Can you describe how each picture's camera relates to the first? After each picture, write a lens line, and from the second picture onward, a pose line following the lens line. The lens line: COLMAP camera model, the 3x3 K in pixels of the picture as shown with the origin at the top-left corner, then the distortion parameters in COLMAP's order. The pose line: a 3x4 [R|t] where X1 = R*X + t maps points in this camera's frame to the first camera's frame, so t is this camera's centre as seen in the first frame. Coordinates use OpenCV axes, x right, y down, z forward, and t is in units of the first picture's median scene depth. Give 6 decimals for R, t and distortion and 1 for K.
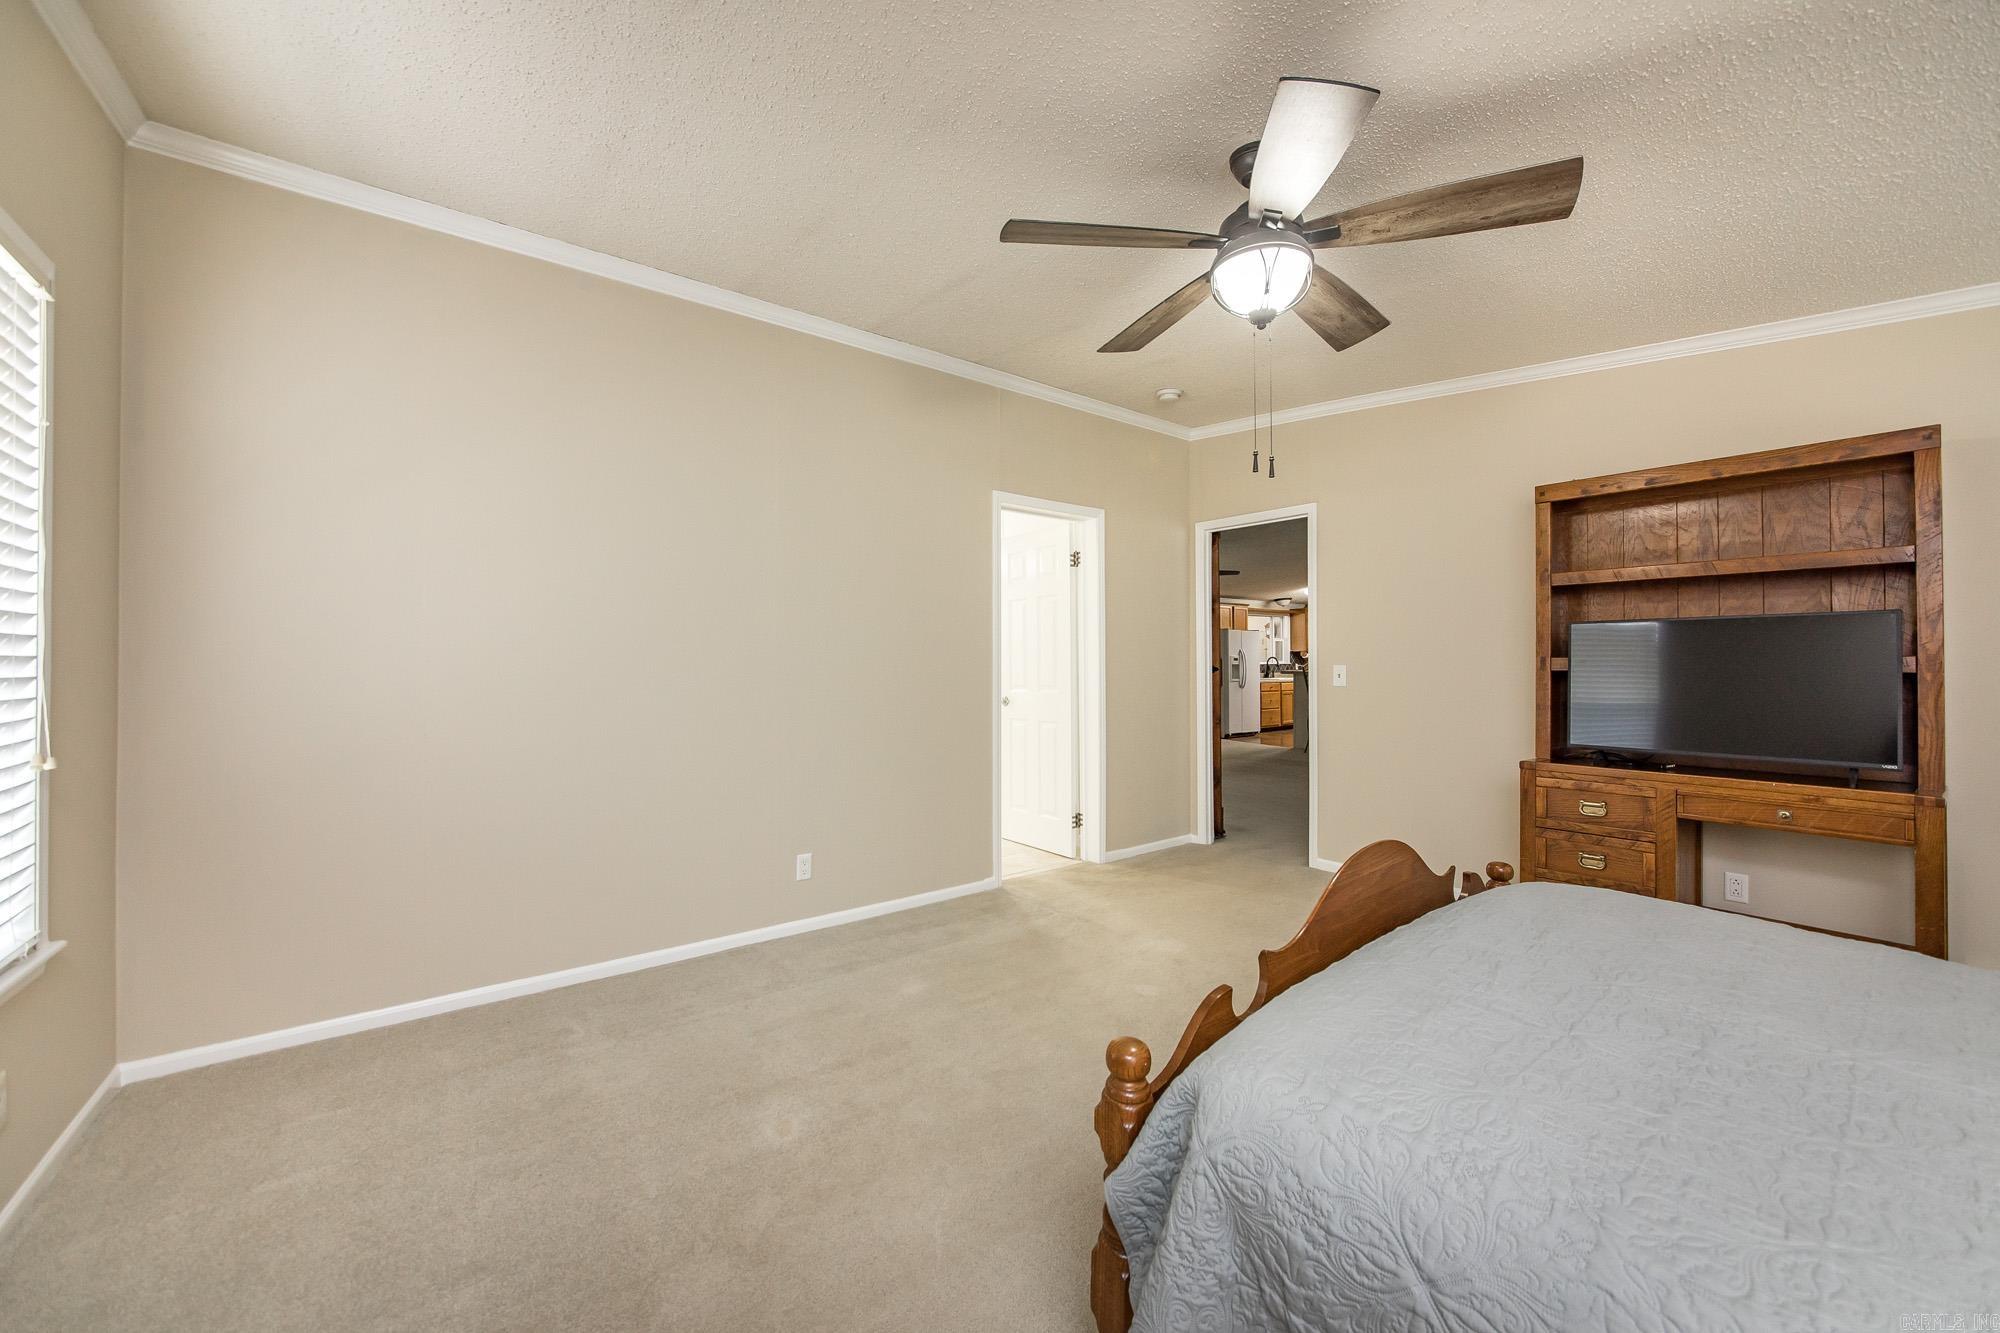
lens RADIAL K [[717.7, 0, 1008.8], [0, 717.7, 659.7], [0, 0, 1]] dist [-0.009713, 0.002384]
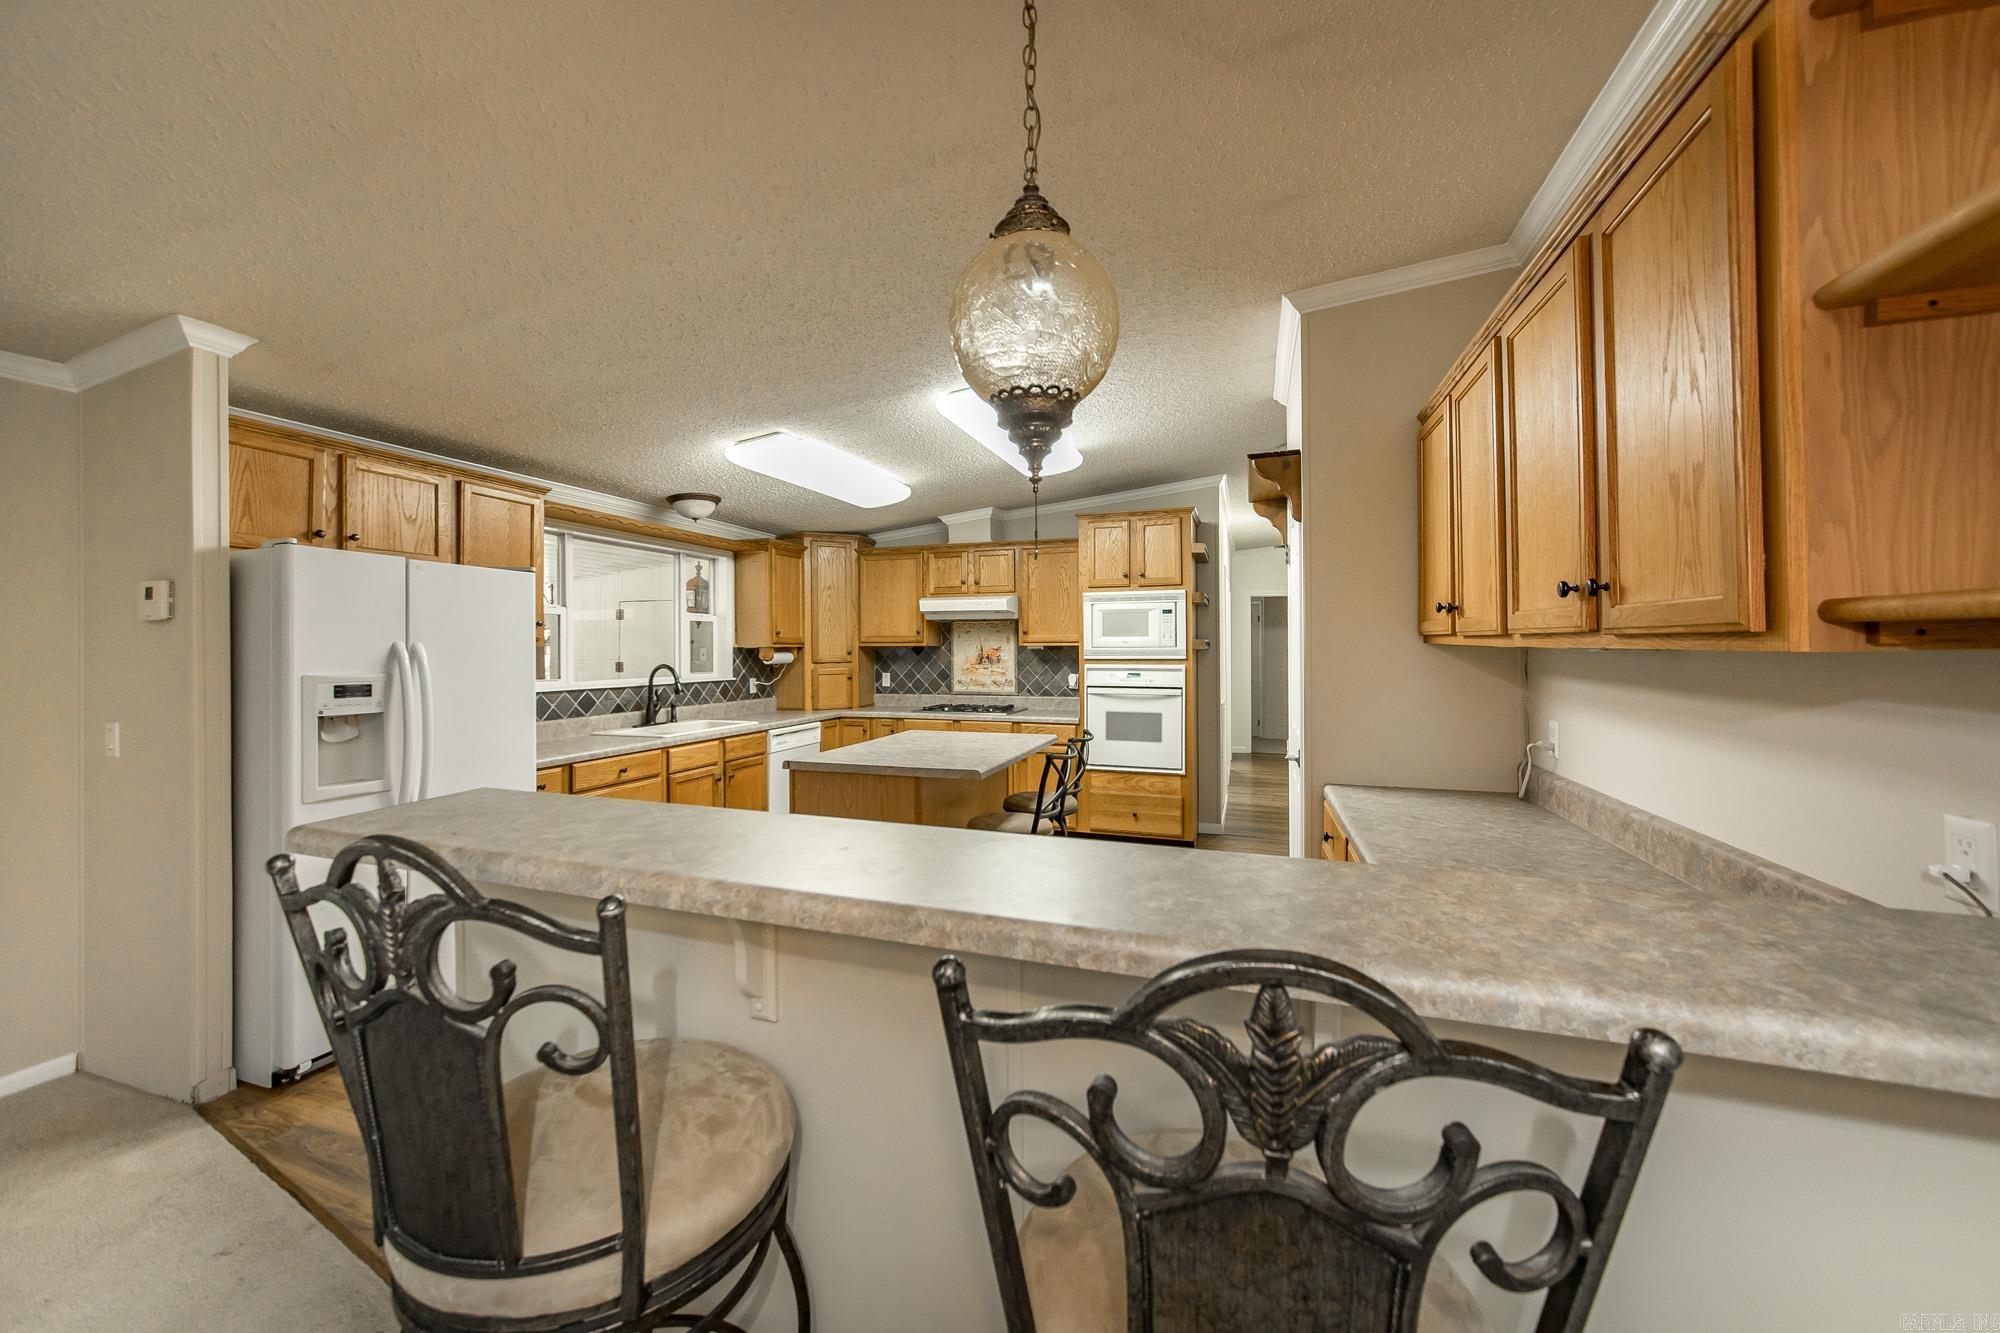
lens RADIAL K [[717.7, 0, 1002.7], [0, 717.7, 655.7], [0, 0, 1]] dist [-0.009713, 0.002384]
pose [[0.829270, -0.004984, 0.558826, 0.300000], [0.000872, 0.999971, 0.007625, -0.010273], [-0.558848, -0.005836, 0.829250, 0.599798]]
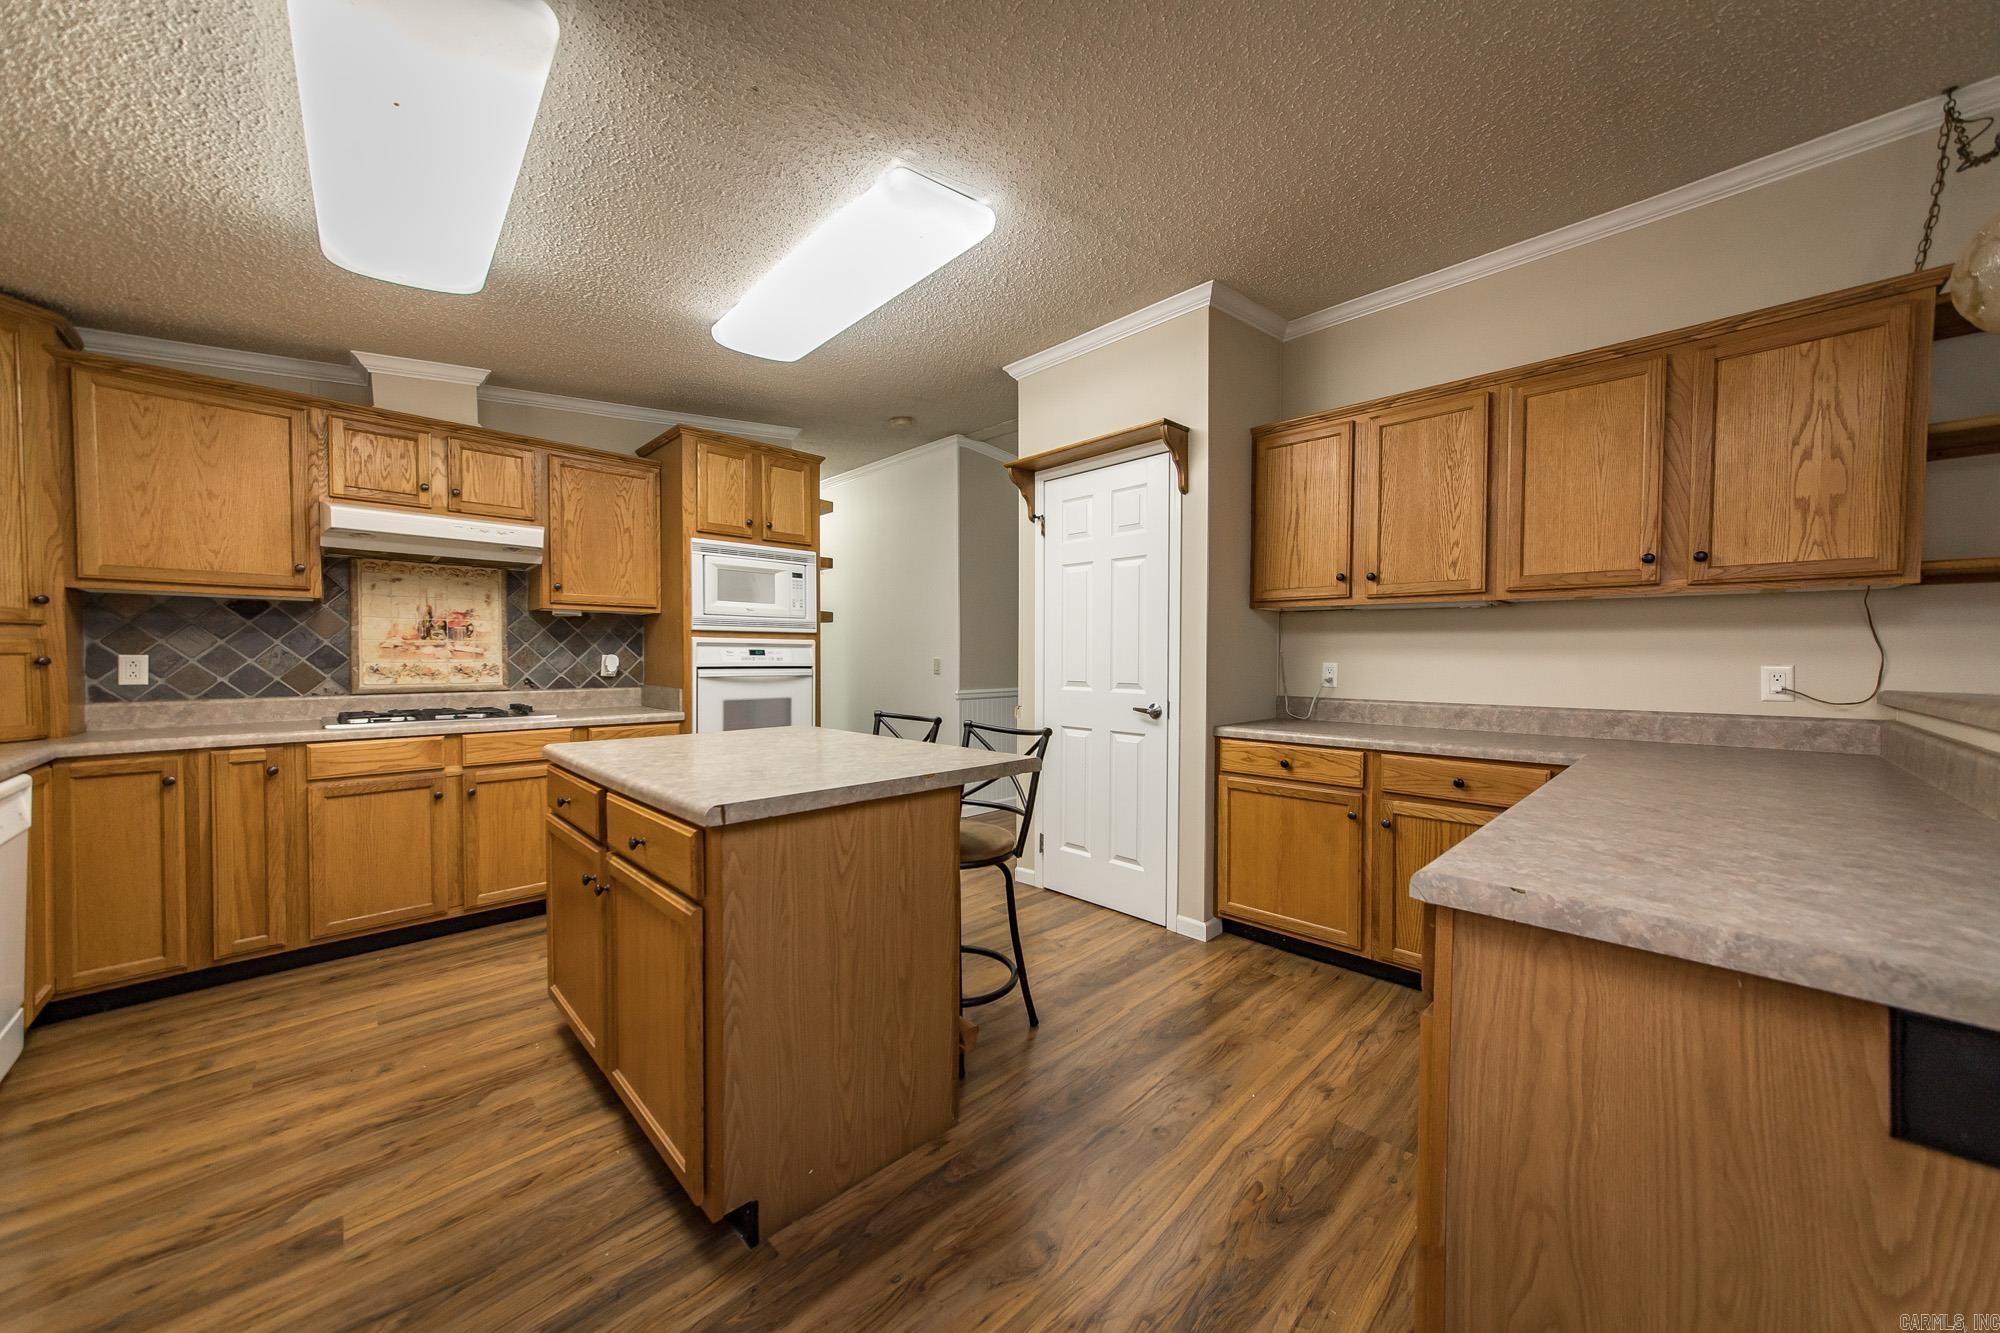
lens RADIAL K [[700.2, 0, 987.8], [0, 700.2, 669.5], [0, 0, 1]] dist [0.004345, 0.002935]
pose [[-0.095850, -0.017800, 0.995237, 0.271085], [-0.003026, 0.999841, 0.017590, 0.004305], [-0.995391, -0.001325, -0.095888, 0.802297]]
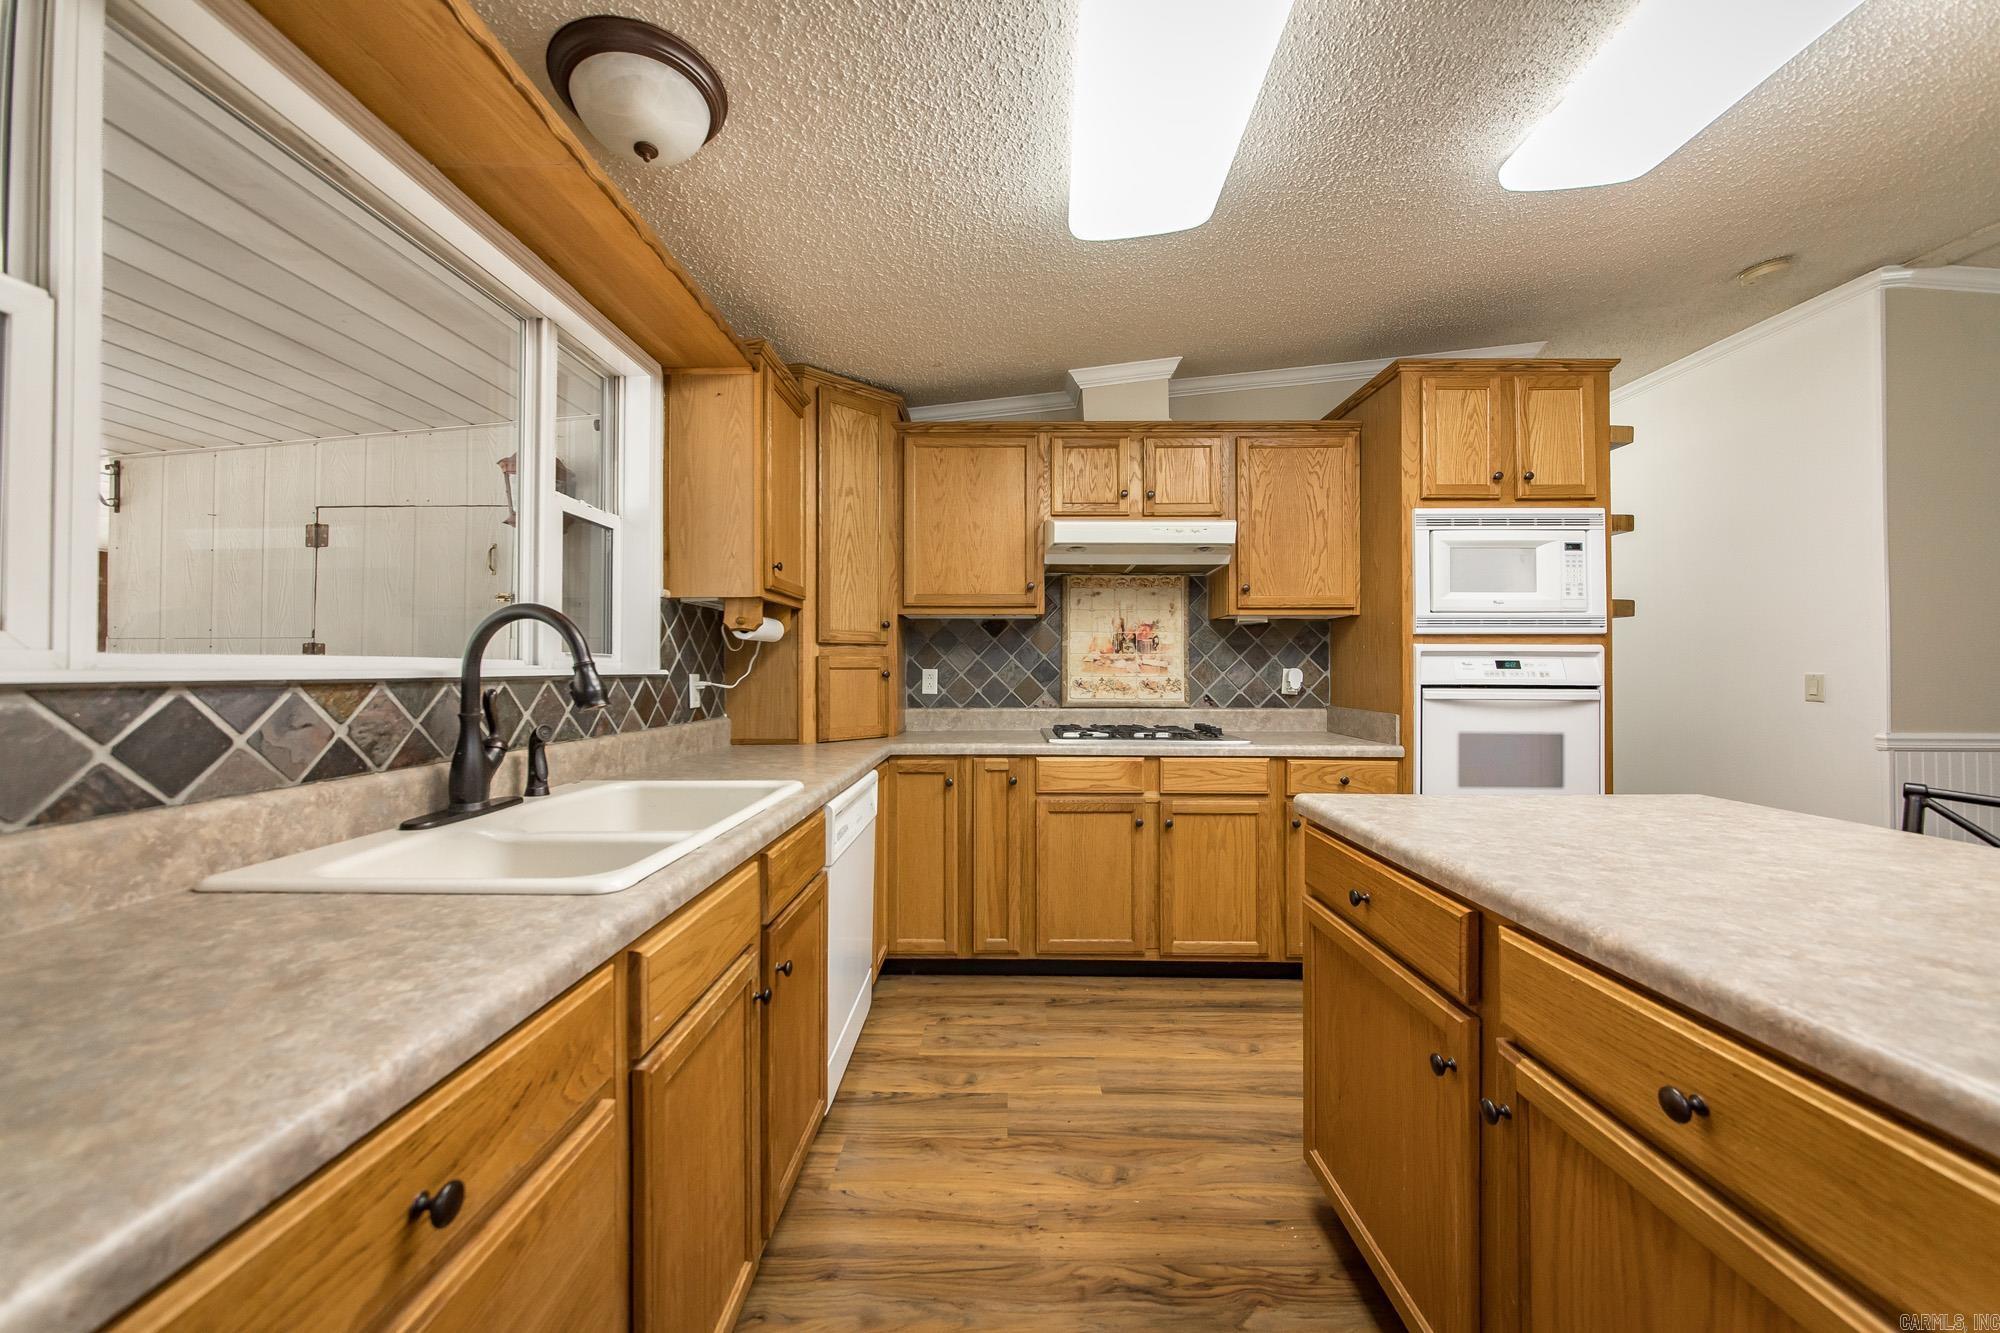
lens RADIAL K [[717.7, 0, 996.6], [0, 717.7, 659.0], [0, 0, 1]] dist [-0.009713, 0.002384]
pose [[0.632993, 0.014937, 0.774014, 0.320096], [-0.003409, 0.999858, -0.016507, 0.004904], [-0.774150, 0.007810, 0.632954, 0.852479]]
